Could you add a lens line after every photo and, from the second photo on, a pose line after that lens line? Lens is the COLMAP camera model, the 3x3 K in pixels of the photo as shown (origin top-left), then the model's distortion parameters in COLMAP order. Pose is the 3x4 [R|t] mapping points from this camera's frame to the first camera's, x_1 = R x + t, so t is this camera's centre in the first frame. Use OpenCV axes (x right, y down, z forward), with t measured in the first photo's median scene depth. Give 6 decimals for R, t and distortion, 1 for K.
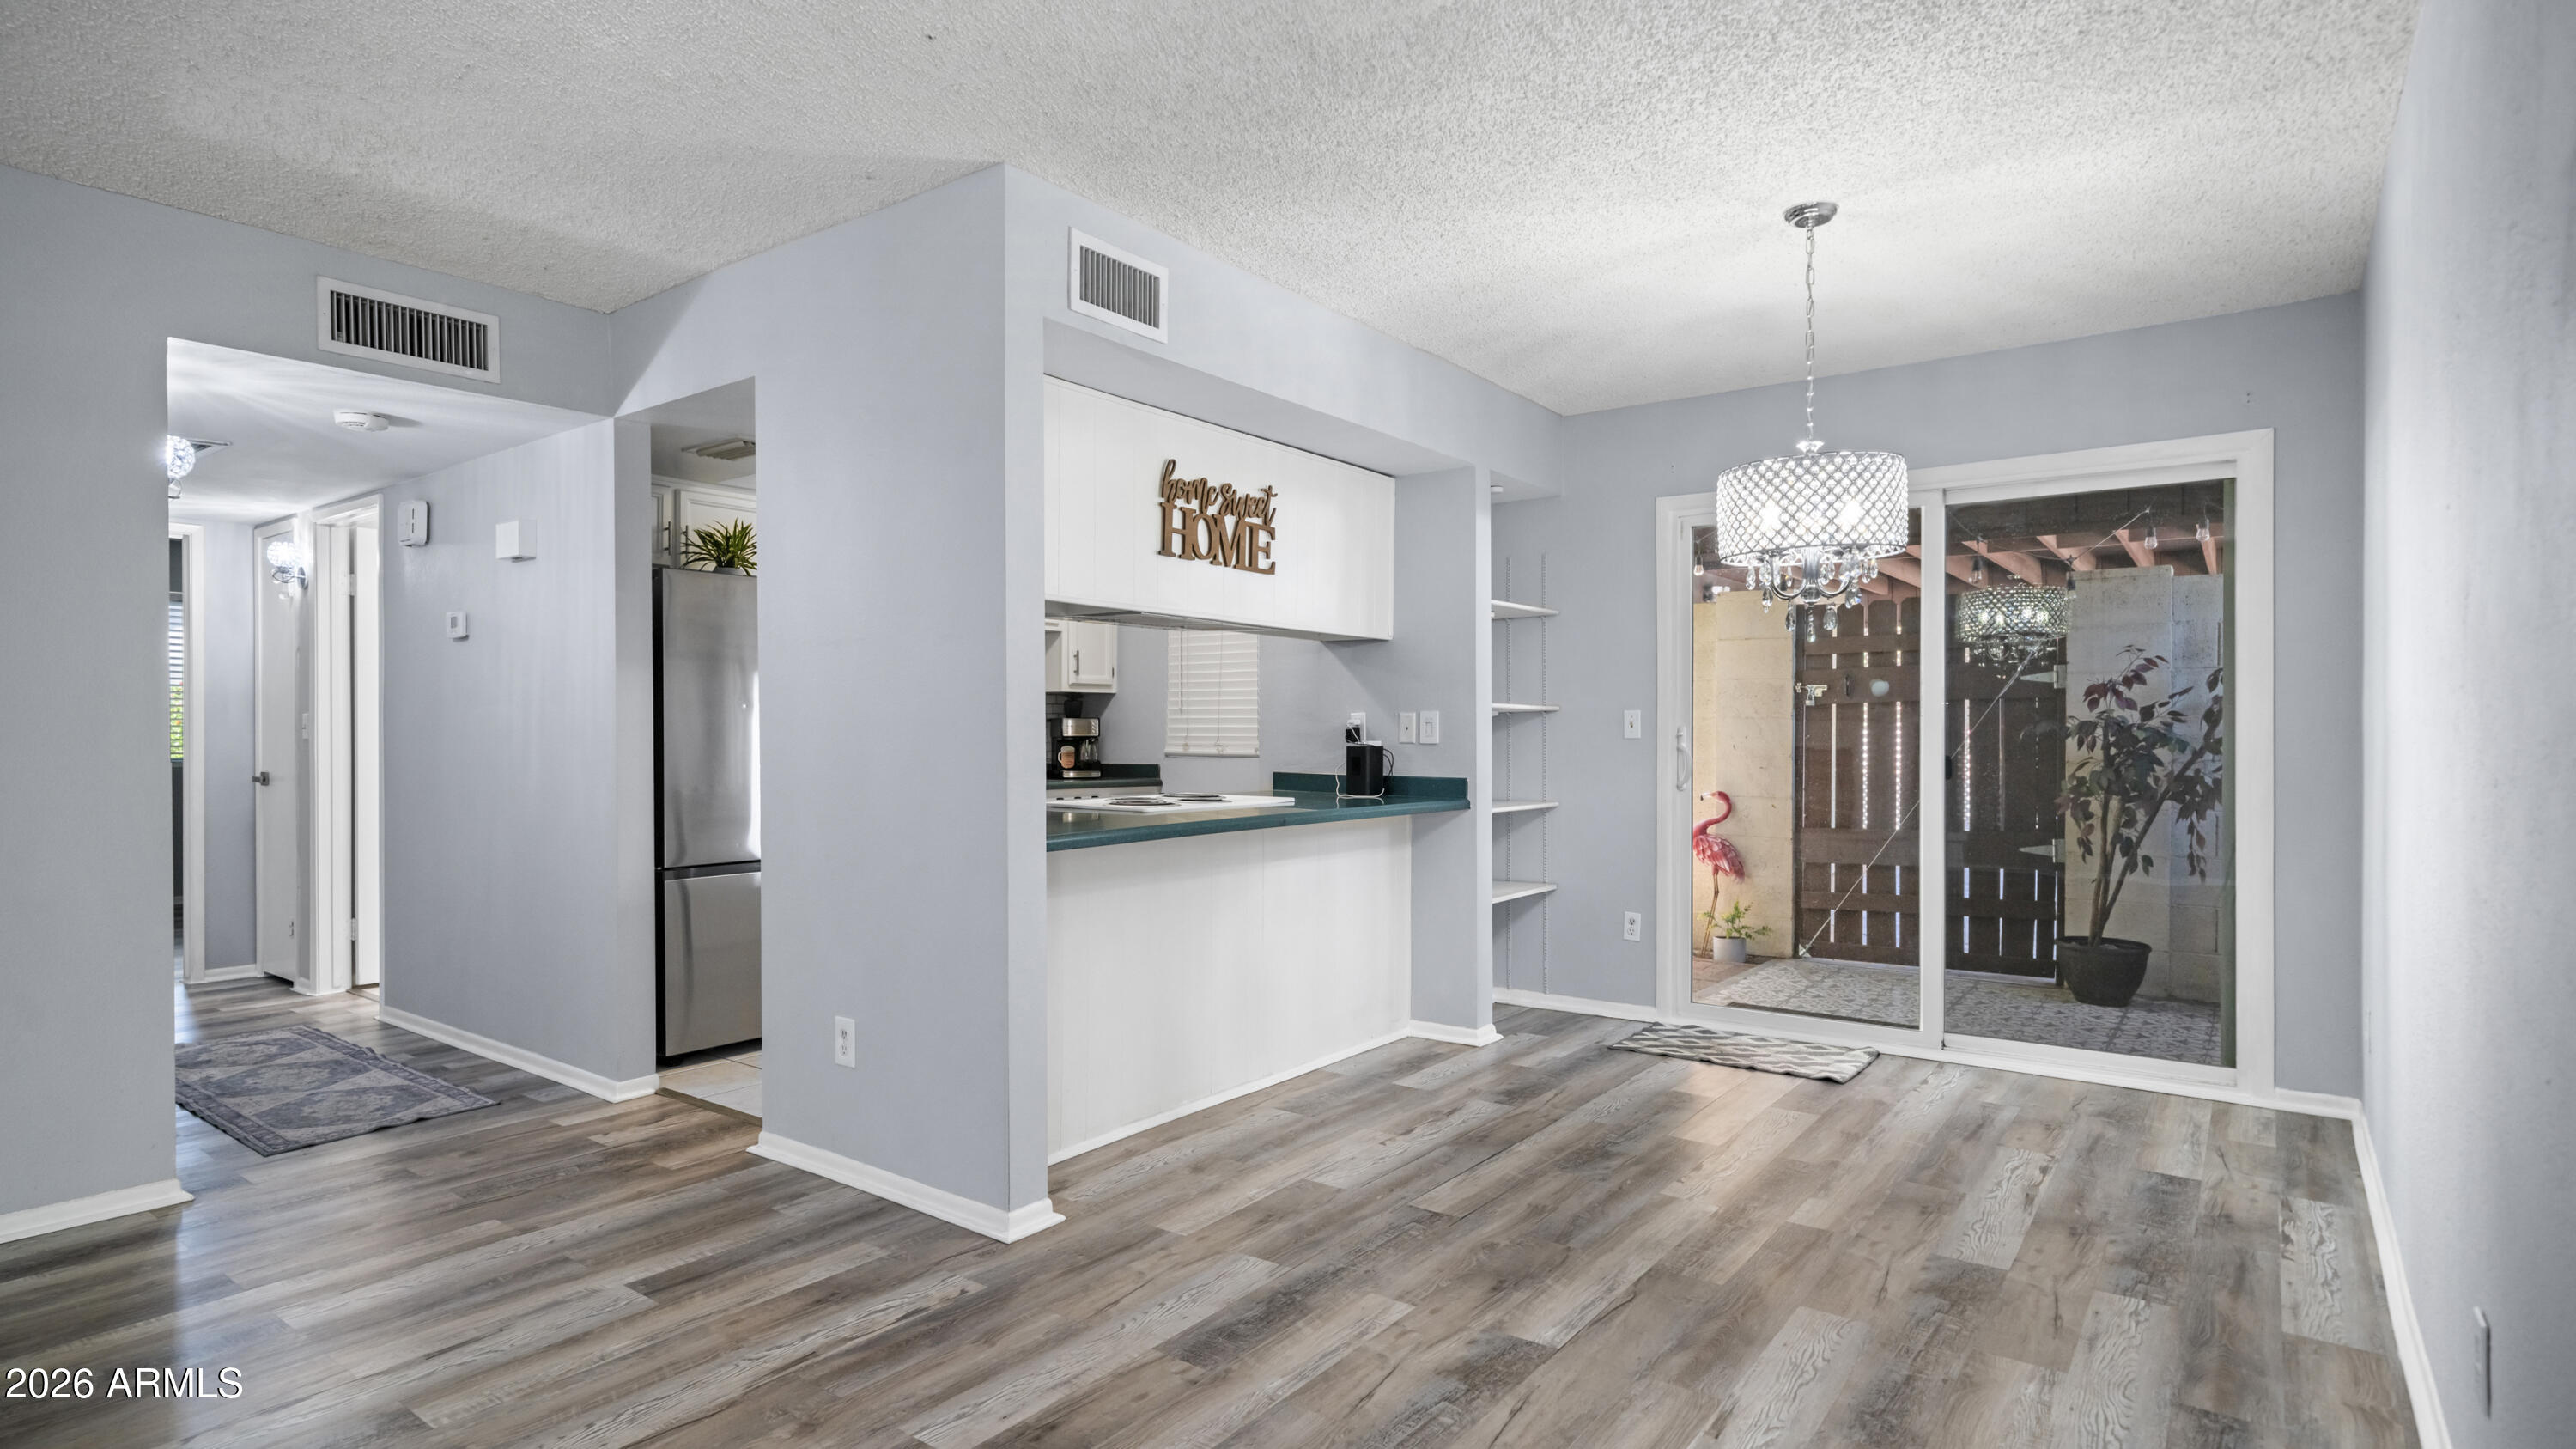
lens RADIAL K [[1307.2, 0, 1288.0], [0, 1307.2, 724.5], [0, 0, 1]] dist [-0.000295, -0.000264]
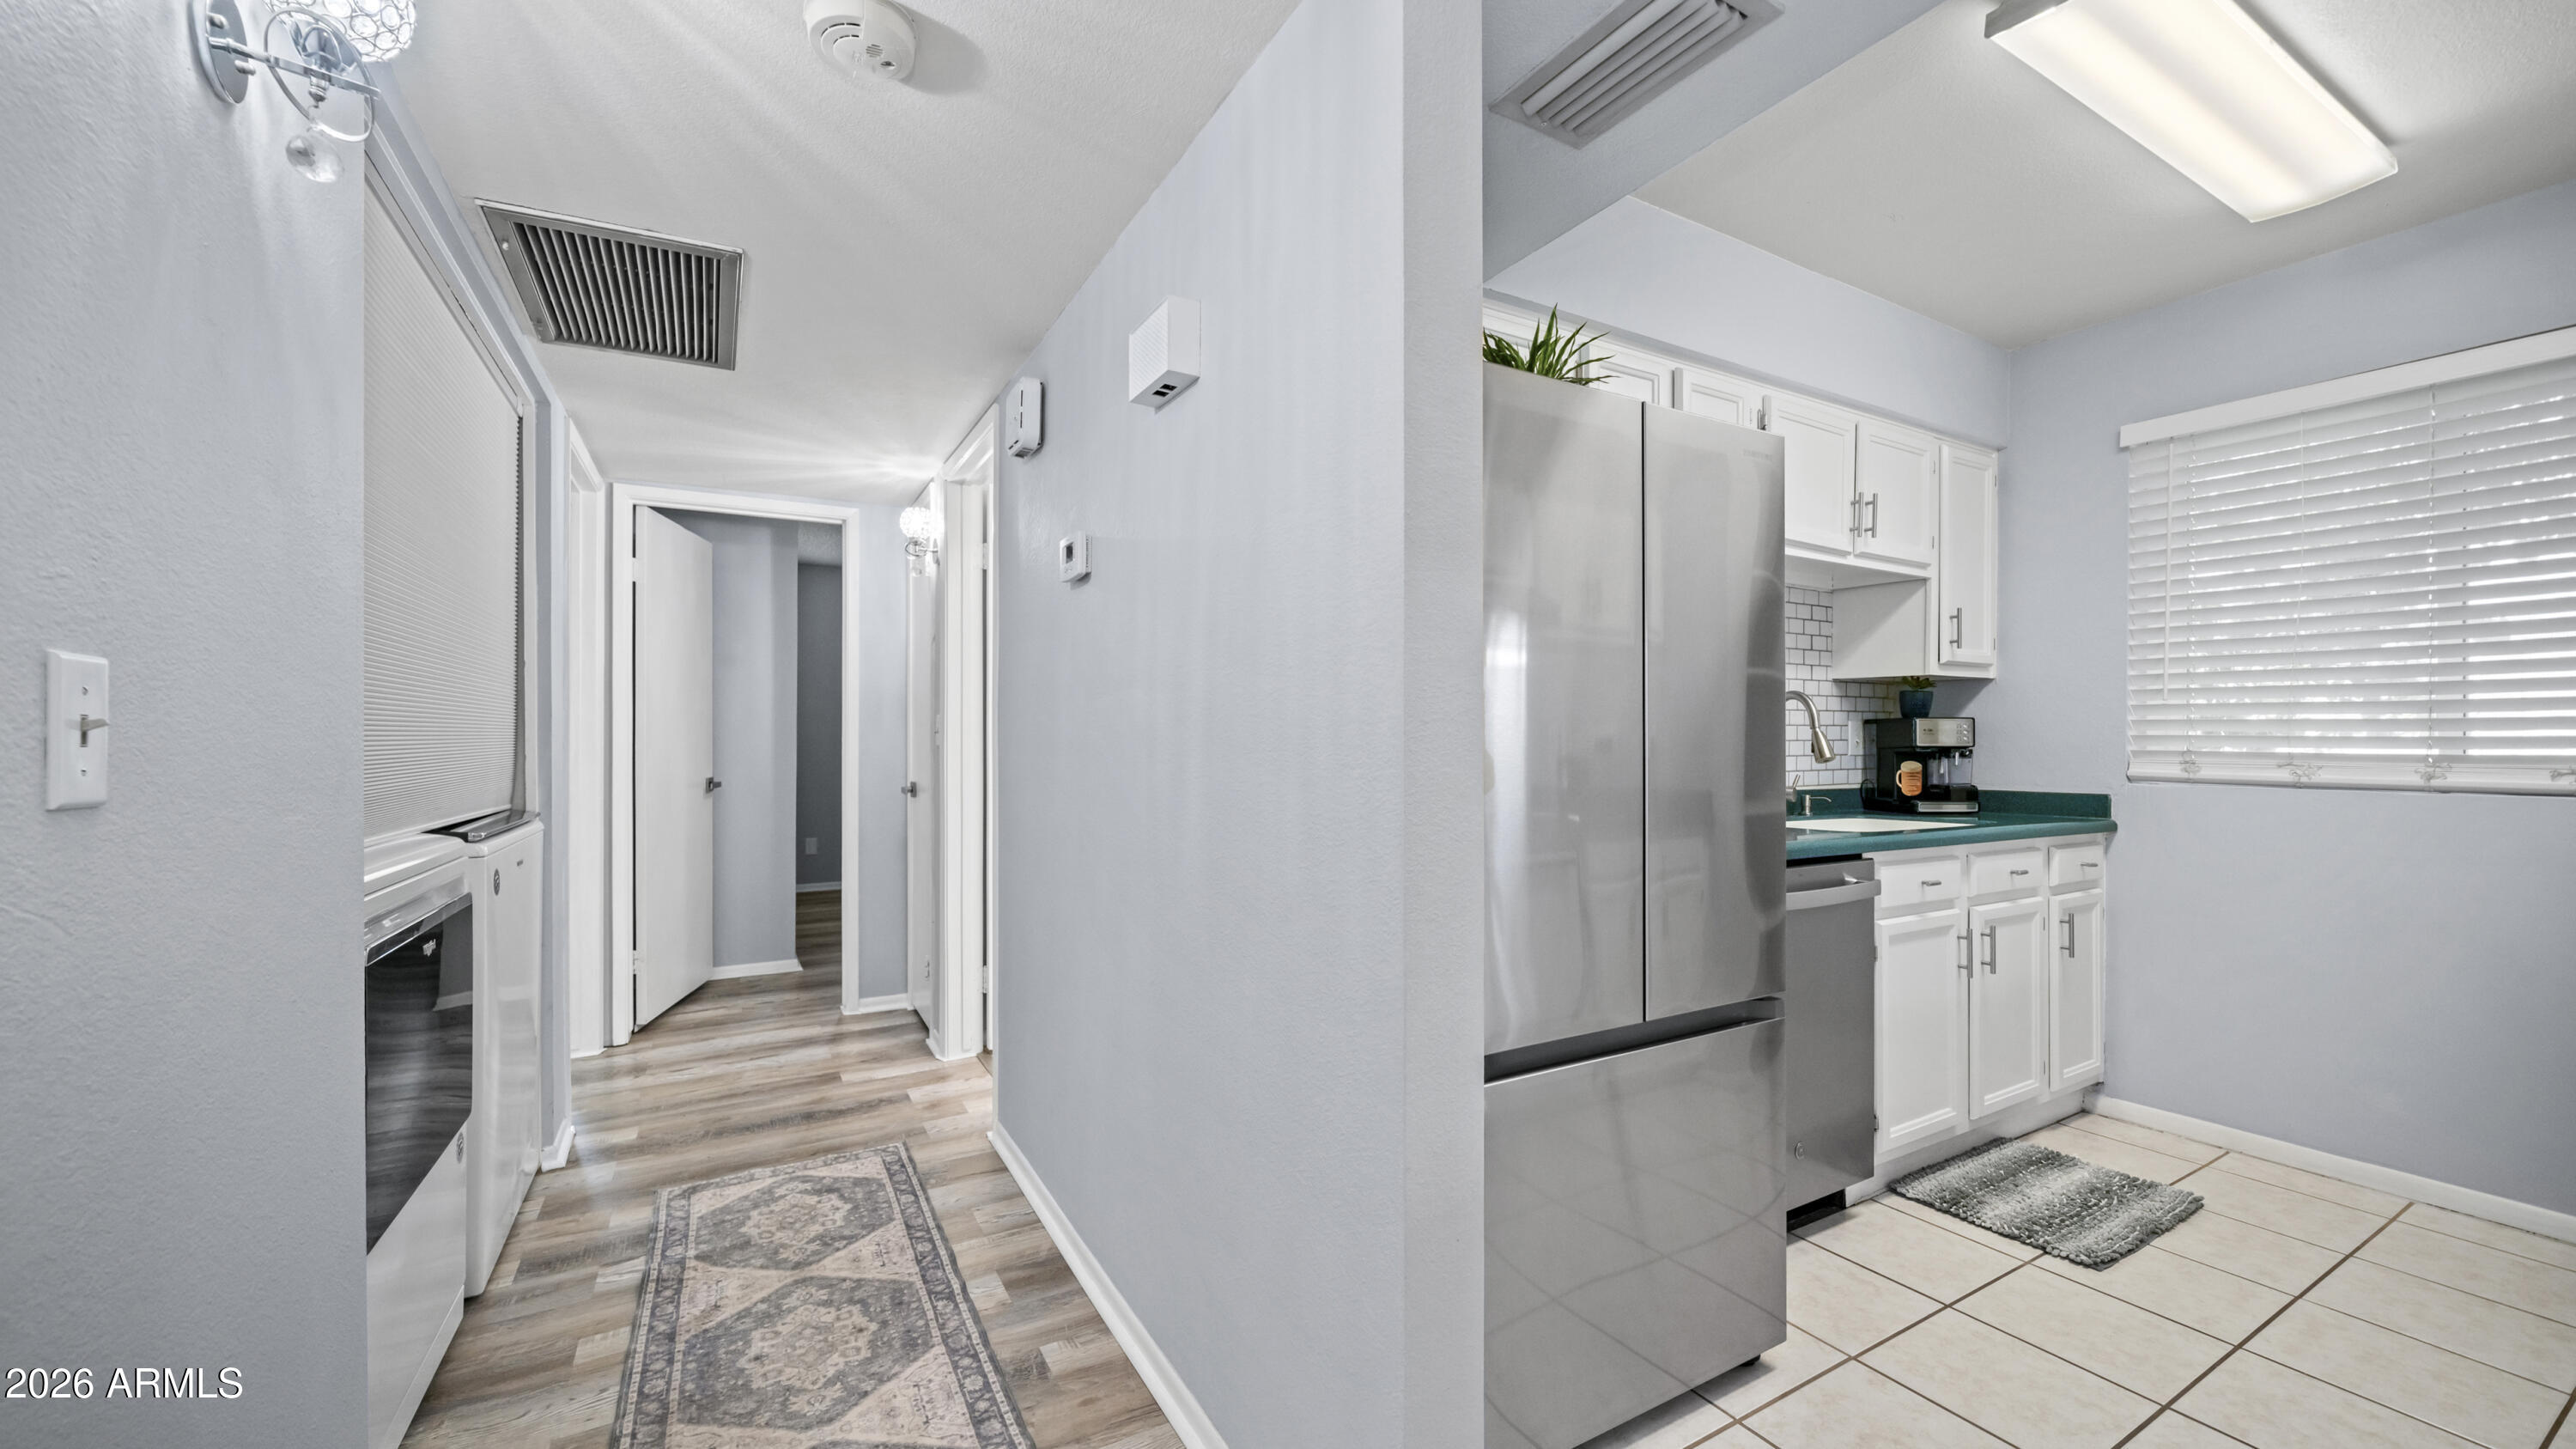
lens RADIAL K [[990.5, 0, 1288.0], [0, 990.5, 724.5], [0, 0, 1]] dist [-0.000177, -0.000005]
pose [[0.920082, -0.003222, -0.391712, -0.297890], [-0.000920, 0.999946, -0.010385, 0.004267], [0.391724, 0.009915, 0.920029, 0.503160]]
